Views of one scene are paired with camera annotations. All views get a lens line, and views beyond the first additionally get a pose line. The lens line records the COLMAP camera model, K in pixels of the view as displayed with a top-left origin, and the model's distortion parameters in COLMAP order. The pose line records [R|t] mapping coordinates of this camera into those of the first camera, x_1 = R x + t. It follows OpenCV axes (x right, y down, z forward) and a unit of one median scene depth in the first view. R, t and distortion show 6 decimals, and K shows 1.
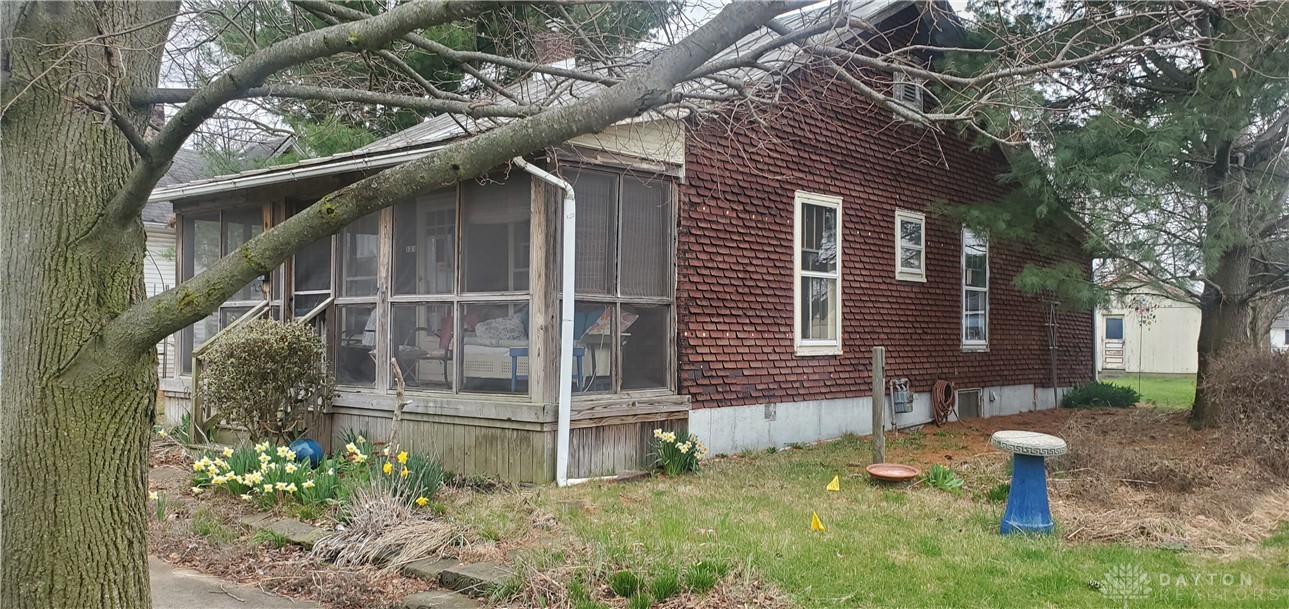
lens RADIAL K [[1016.7, 0, 644.5], [0, 1016.7, 304.5], [0, 0, 1]] dist [0.215483, -0.373810]
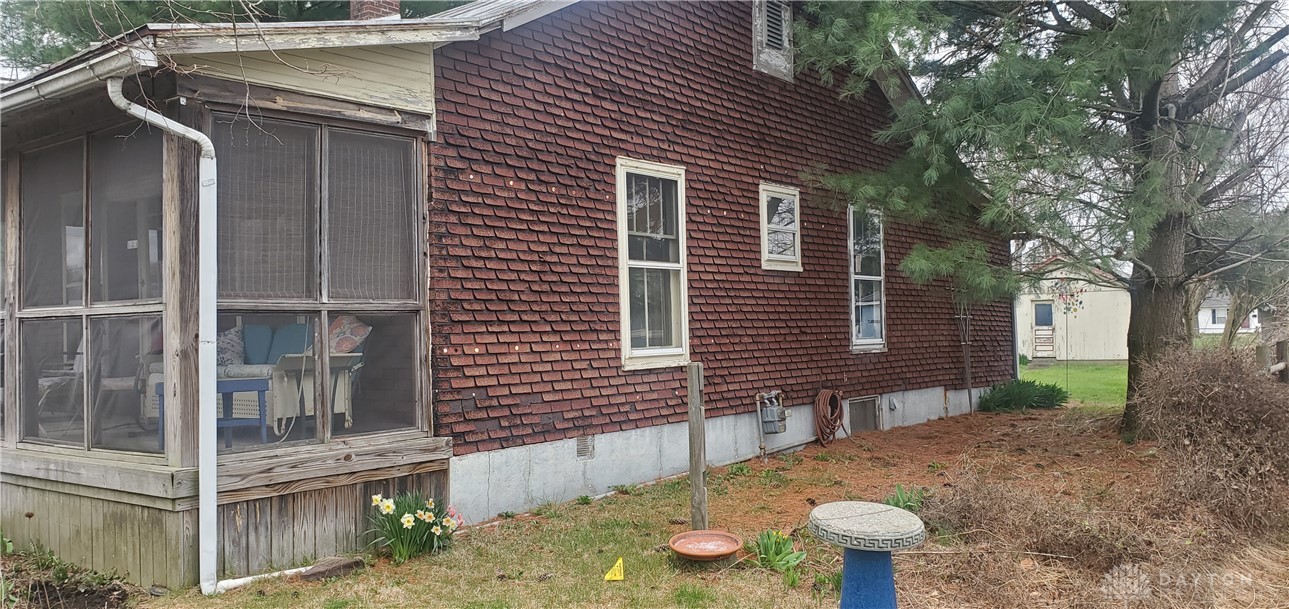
lens RADIAL K [[995.7, 0, 647.3], [0, 995.7, 298.5], [0, 0, 1]] dist [0.284038, -0.642807]
pose [[0.998454, -0.027694, 0.048198, 0.130663], [0.027839, 0.999610, -0.002326, -0.001982], [-0.048115, 0.003664, 0.998835, 0.245111]]
